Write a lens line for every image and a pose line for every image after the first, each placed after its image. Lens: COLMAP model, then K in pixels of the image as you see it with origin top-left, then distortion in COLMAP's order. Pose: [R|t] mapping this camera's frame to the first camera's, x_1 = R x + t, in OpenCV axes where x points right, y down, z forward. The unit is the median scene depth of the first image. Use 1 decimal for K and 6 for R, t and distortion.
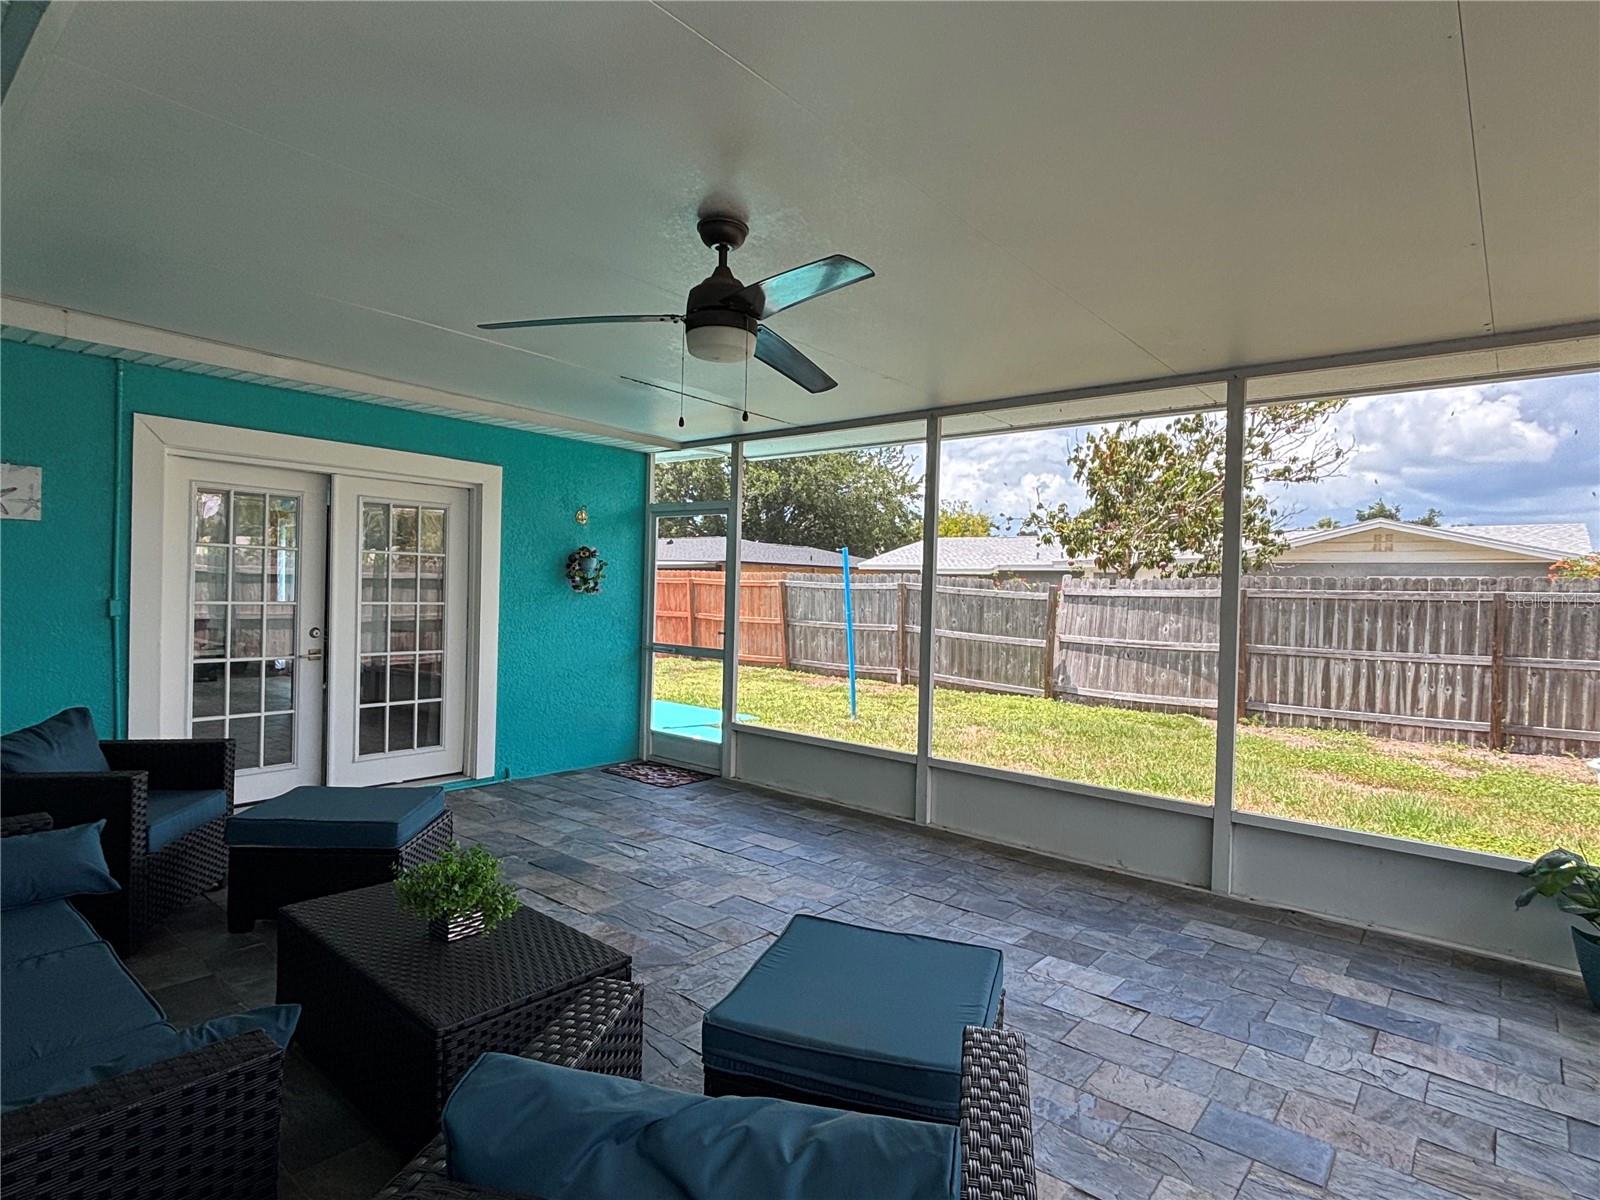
lens RADIAL K [[844.7, 0, 800.0], [0, 844.7, 600.0], [0, 0, 1]] dist [0.002356, 0.000272]
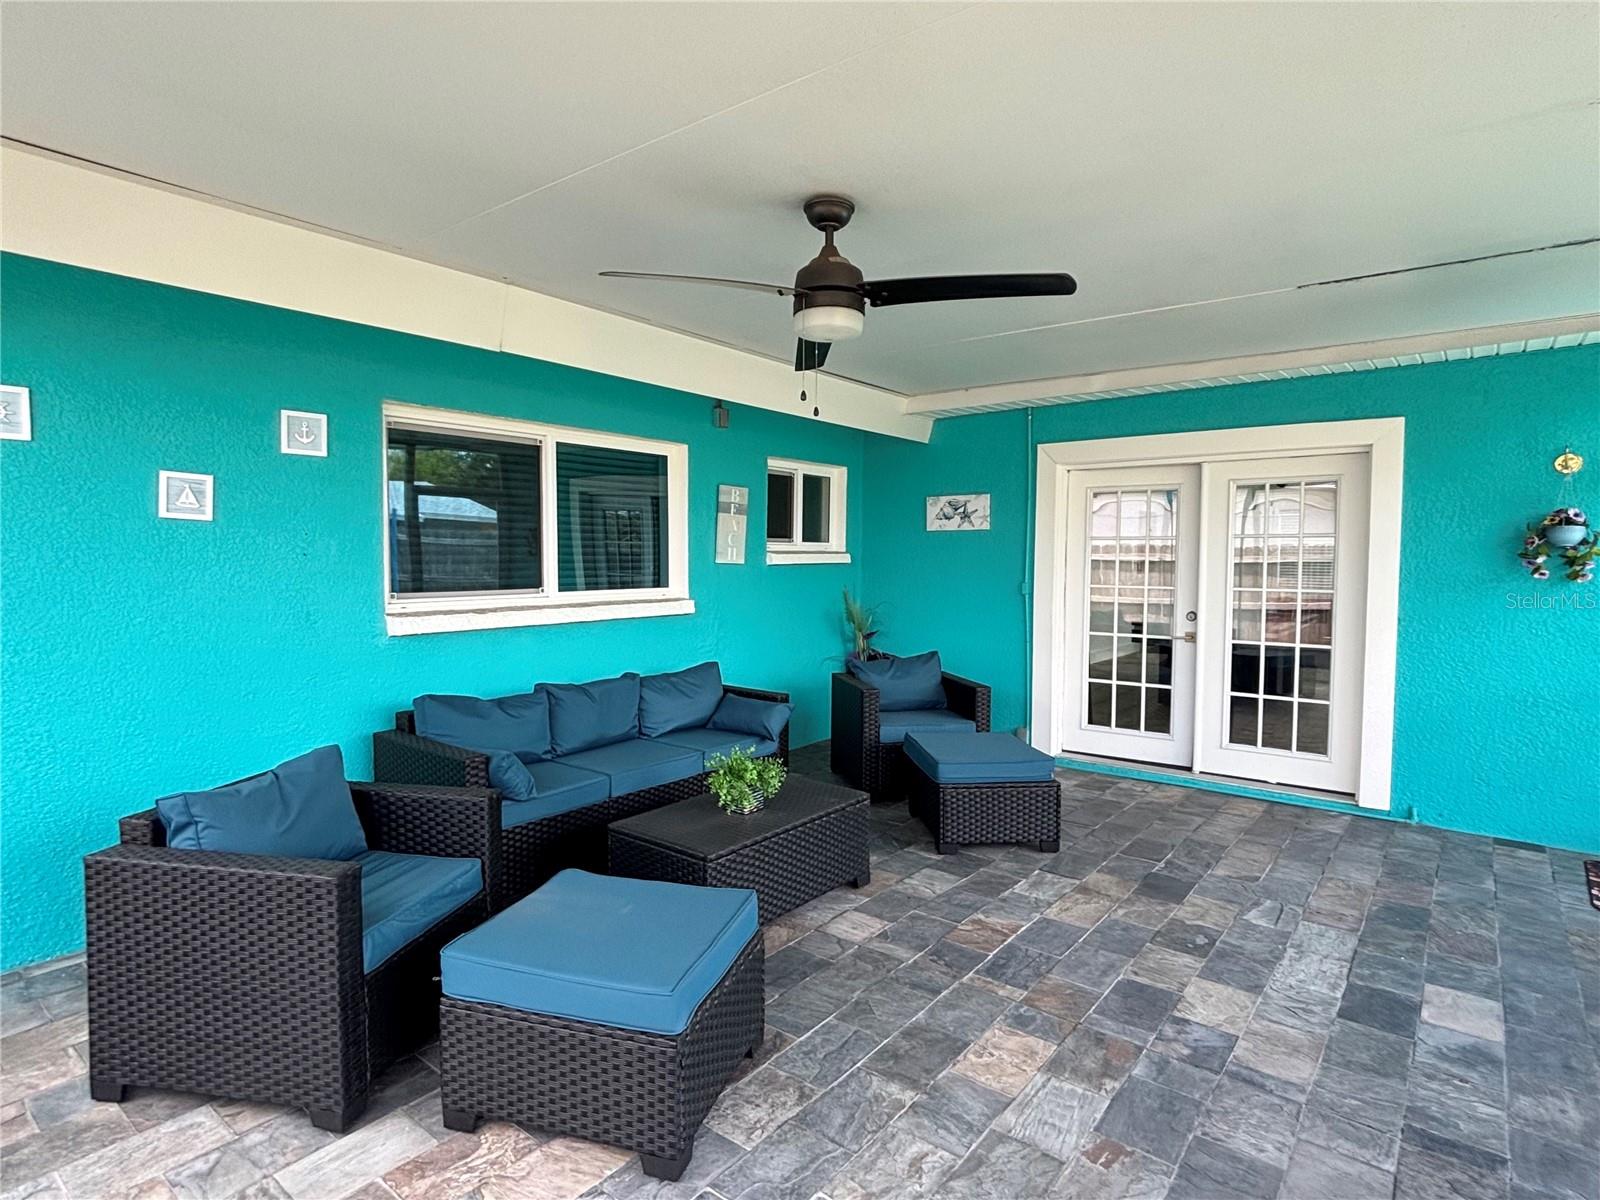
lens RADIAL K [[844.7, 0, 800.0], [0, 844.7, 600.0], [0, 0, 1]] dist [0.002356, 0.000272]
pose [[0.035444, 0.025739, -0.999040, 0.493724], [-0.015053, 0.999569, 0.025219, -0.000716], [0.999258, 0.014145, 0.035816, 0.505944]]
